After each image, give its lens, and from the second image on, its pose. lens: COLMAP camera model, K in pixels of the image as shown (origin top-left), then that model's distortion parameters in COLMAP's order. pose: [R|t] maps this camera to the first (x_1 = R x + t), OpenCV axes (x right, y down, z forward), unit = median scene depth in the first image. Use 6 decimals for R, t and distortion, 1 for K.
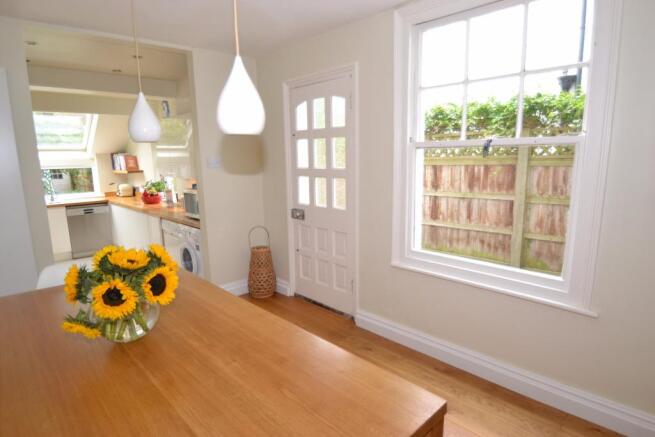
lens RADIAL K [[366.6, 0, 327.5], [0, 366.6, 218.5], [0, 0, 1]] dist [-0.001753, -0.000535]
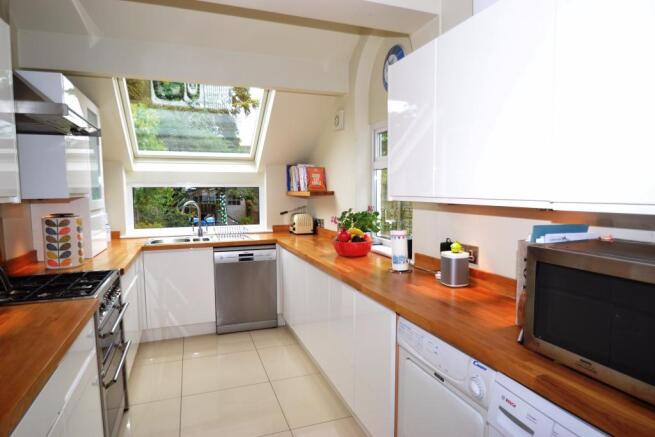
lens RADIAL K [[381.2, 0, 327.5], [0, 381.2, 218.5], [0, 0, 1]] dist [-0.005472, -0.002000]
pose [[0.916622, 0.046005, -0.397100, -0.274434], [-0.082355, 0.993780, -0.074966, -0.044288], [0.391181, 0.101418, 0.914709, 0.455735]]
